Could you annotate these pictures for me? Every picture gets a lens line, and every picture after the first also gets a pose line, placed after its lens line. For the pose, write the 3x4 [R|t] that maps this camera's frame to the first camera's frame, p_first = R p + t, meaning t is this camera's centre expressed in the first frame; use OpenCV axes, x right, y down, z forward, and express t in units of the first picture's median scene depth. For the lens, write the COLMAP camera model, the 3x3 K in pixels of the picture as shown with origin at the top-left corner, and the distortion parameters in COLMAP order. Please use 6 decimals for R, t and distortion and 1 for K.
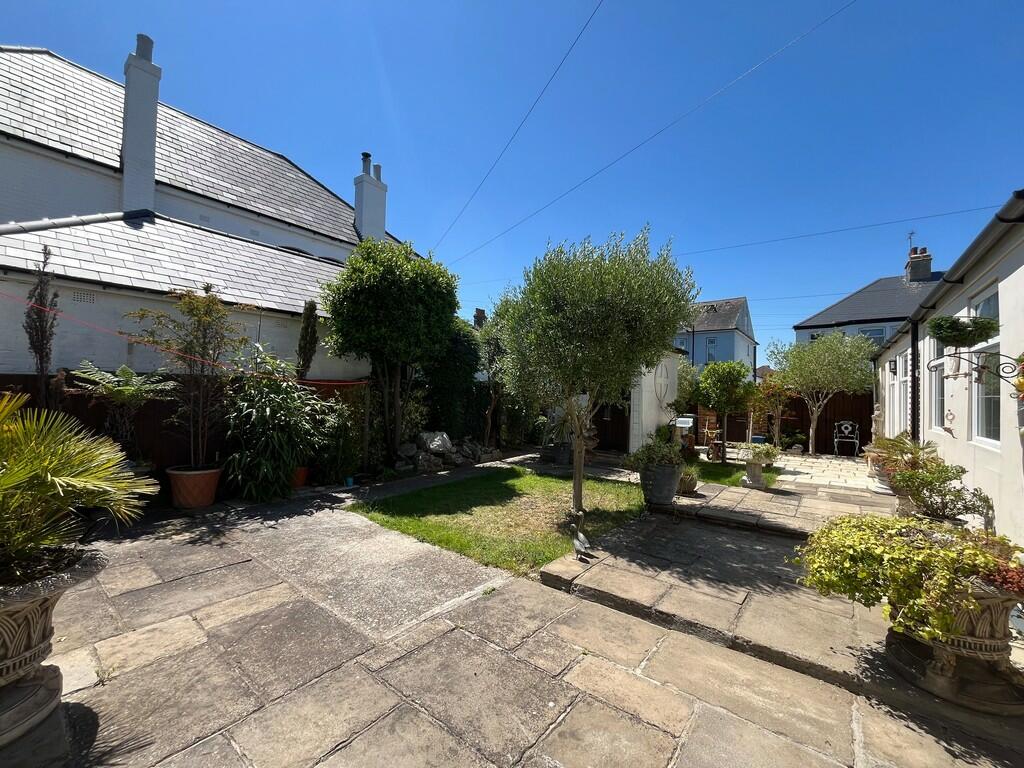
lens RADIAL K [[414.8, 0, 509.3], [0, 414.8, 385.7], [0, 0, 1]] dist [-0.001852, -0.000122]
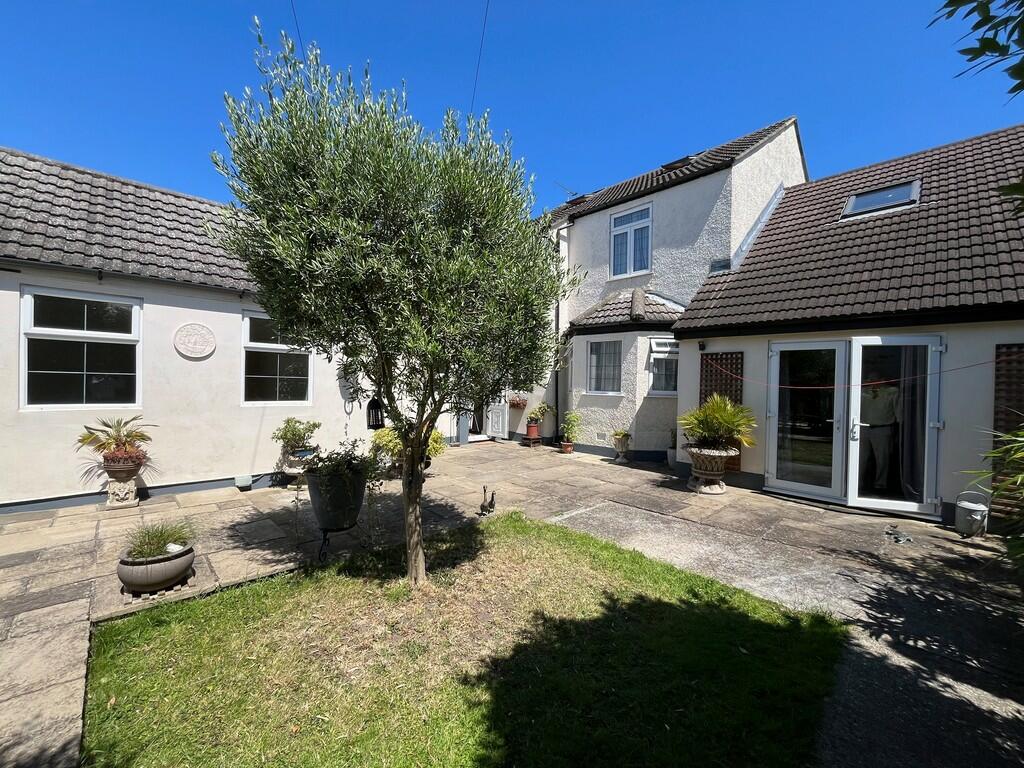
lens RADIAL K [[414.8, 0, 509.3], [0, 414.8, 385.7], [0, 0, 1]] dist [-0.001852, -0.000122]
pose [[-0.988937, -0.045128, 0.141307, -0.044586], [-0.046875, 0.998860, -0.009055, 0.023438], [-0.140737, -0.015579, -0.989924, 1.917583]]
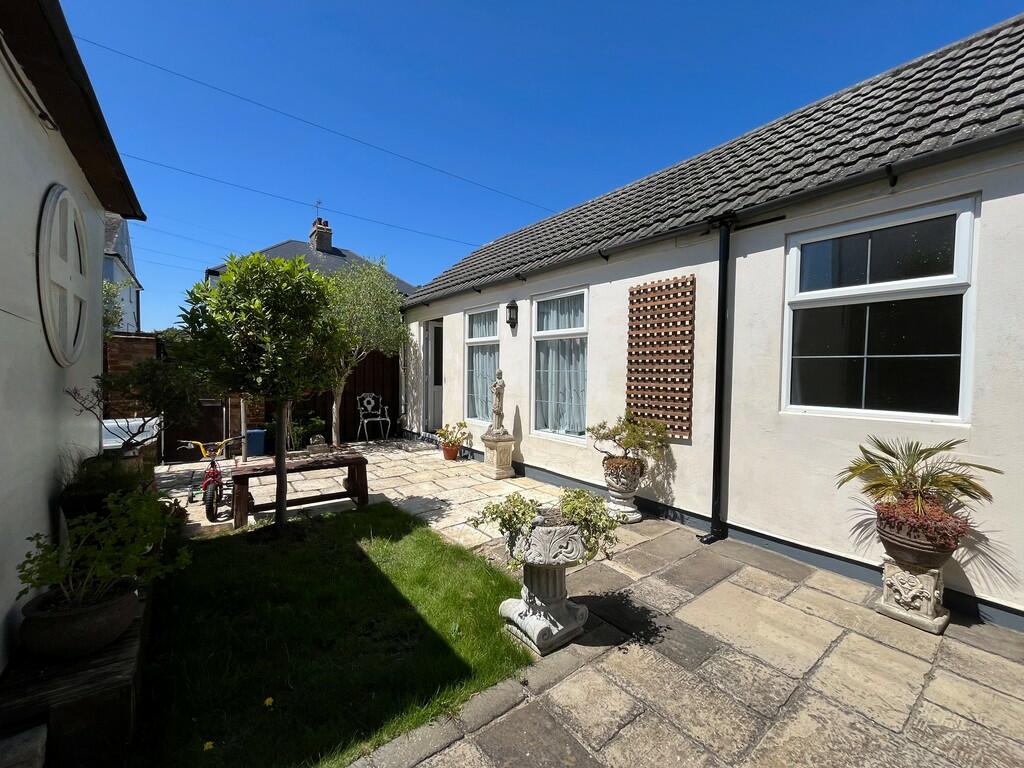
lens RADIAL K [[414.8, 0, 509.3], [0, 414.8, 385.7], [0, 0, 1]] dist [-0.001852, -0.000122]
pose [[0.255268, -0.049422, 0.965606, 0.415062], [-0.029264, 0.997840, 0.058808, 0.053852], [-0.966427, -0.043269, 0.253271, 1.407350]]
